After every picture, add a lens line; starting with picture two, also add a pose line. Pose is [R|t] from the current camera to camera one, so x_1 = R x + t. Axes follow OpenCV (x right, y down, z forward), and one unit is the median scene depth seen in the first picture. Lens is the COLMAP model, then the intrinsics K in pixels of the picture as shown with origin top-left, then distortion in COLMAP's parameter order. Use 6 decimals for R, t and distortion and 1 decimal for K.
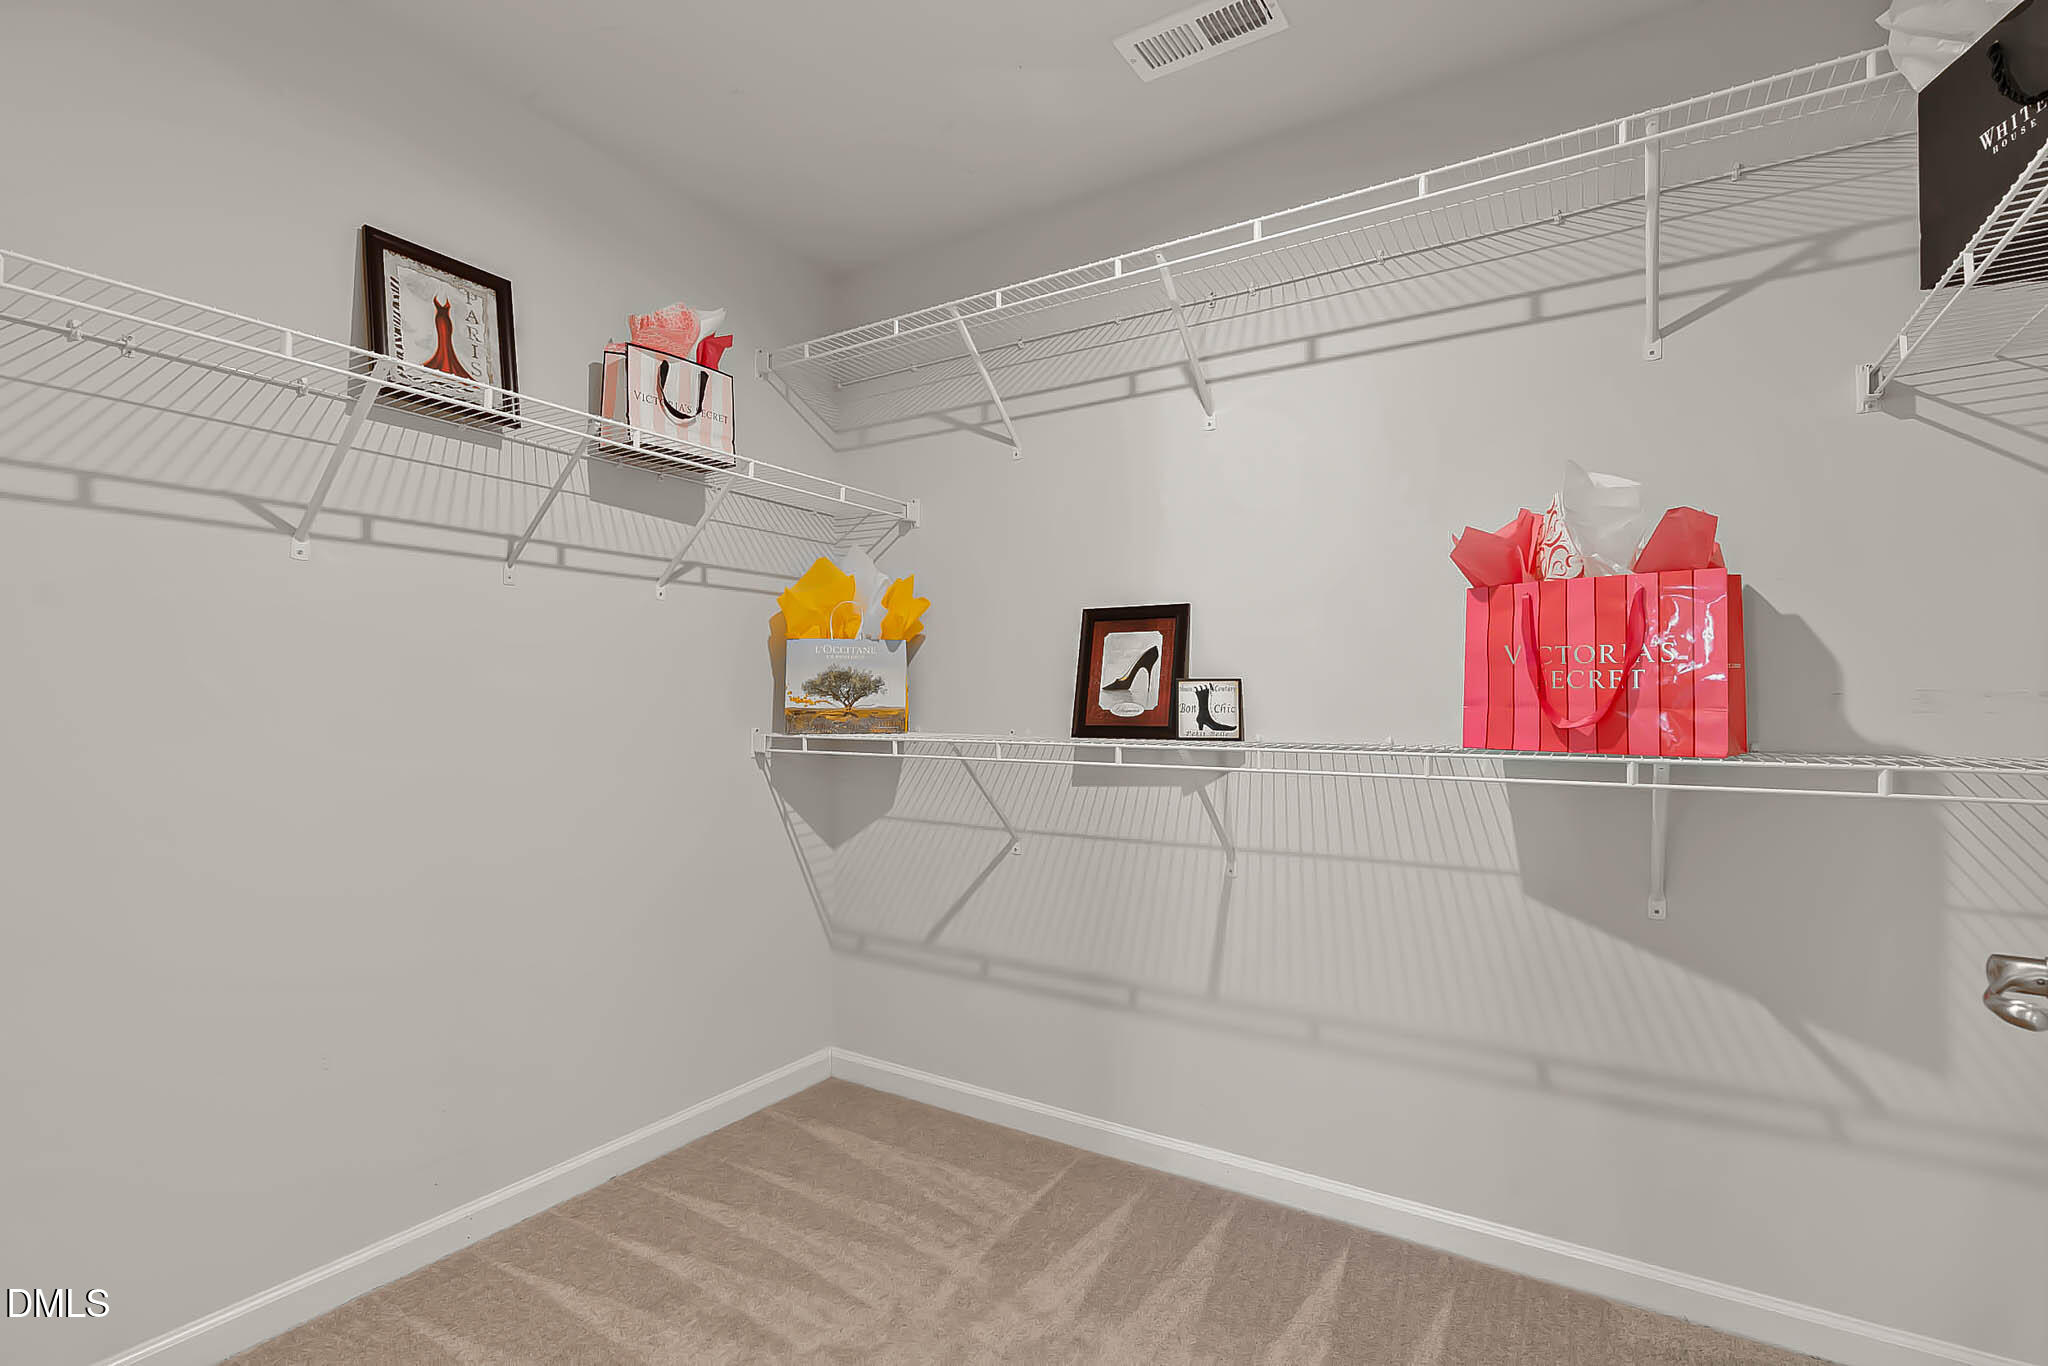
lens RADIAL K [[943.7, 0, 1024.7], [0, 943.7, 693.9], [0, 0, 1]] dist [-0.003723, -0.000597]
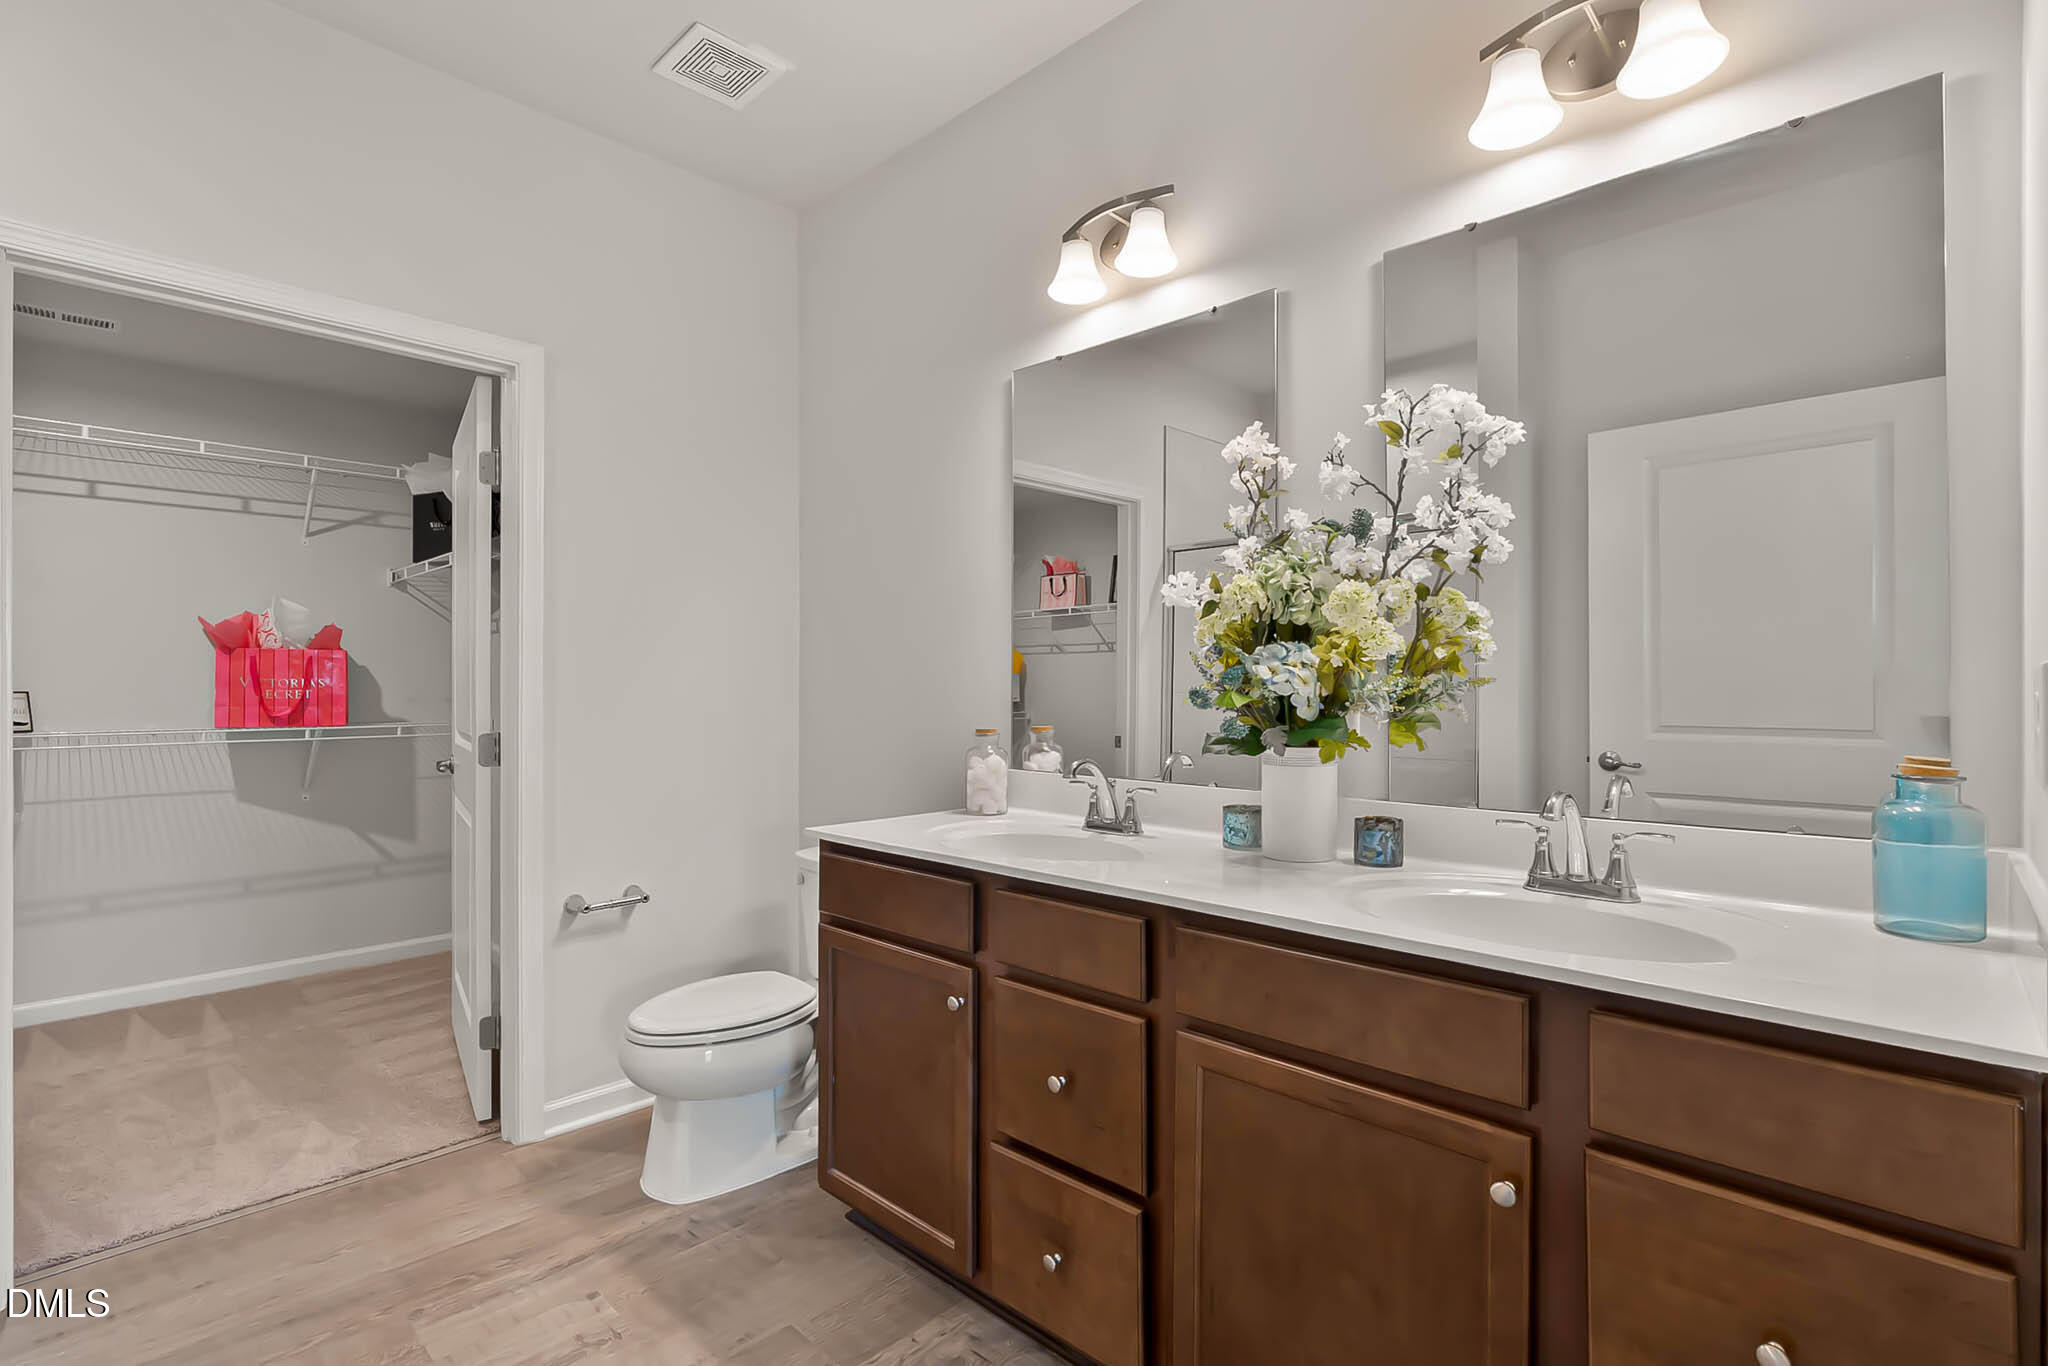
lens RADIAL K [[974.8, 0, 1011.7], [0, 974.8, 671.4], [0, 0, 1]] dist [-0.000845, -0.000024]
pose [[0.225488, 0.012159, 0.974170, -1.278020], [-0.003279, 0.999926, -0.011722, -0.047768], [-0.974240, -0.000551, 0.225511, -1.216507]]
